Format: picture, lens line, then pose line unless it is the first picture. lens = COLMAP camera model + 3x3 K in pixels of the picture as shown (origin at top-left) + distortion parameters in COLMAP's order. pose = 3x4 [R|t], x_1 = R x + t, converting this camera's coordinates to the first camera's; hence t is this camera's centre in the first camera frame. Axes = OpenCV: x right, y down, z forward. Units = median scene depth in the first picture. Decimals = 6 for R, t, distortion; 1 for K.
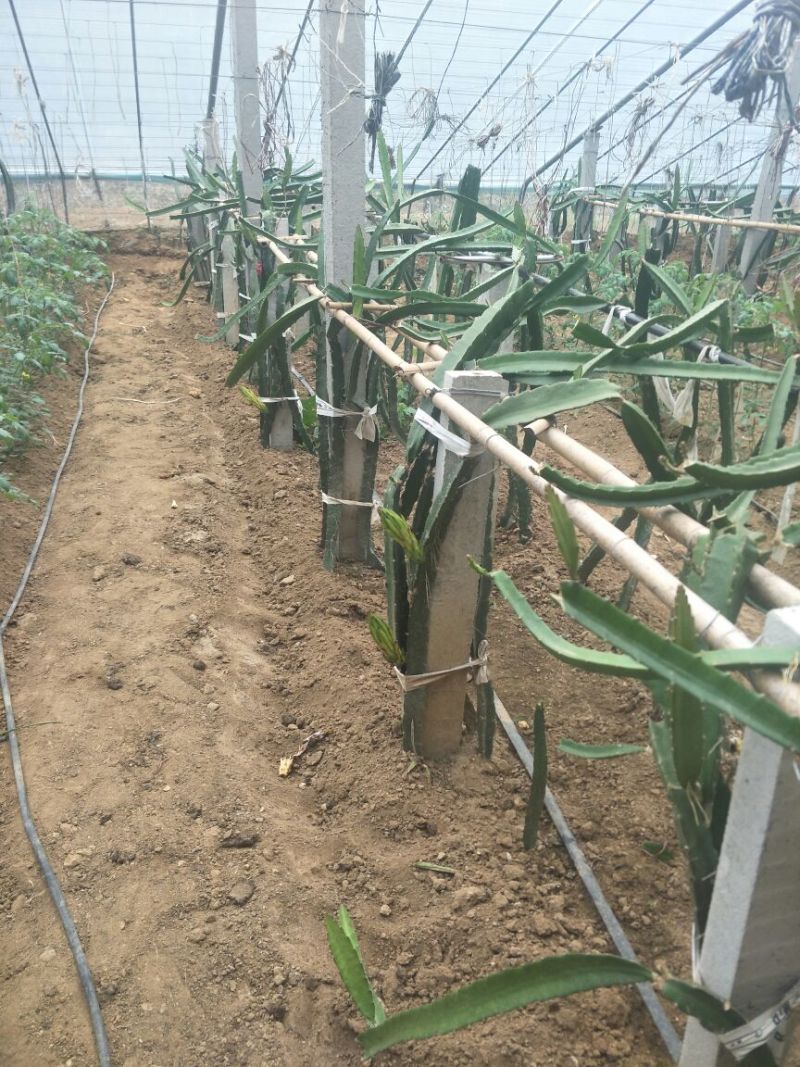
lens RADIAL K [[874.6, 0, 399.9], [0, 874.6, 533.7], [0, 0, 1]] dist [-0.003470, 0.000794]
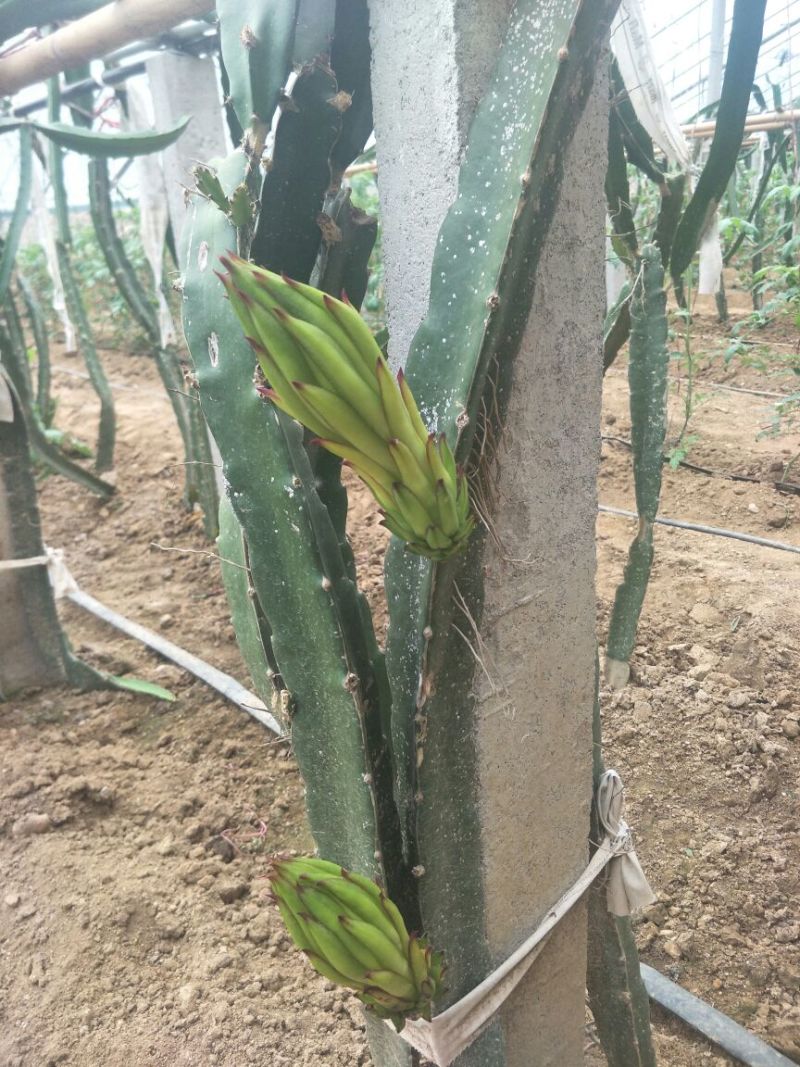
lens RADIAL K [[874.6, 0, 399.3], [0, 874.6, 536.6], [0, 0, 1]] dist [-0.003470, 0.000794]
pose [[0.880248, -0.261394, 0.396025, -0.051630], [0.290806, 0.956666, -0.014934, 0.018061], [-0.374960, 0.128312, 0.918118, 0.548291]]
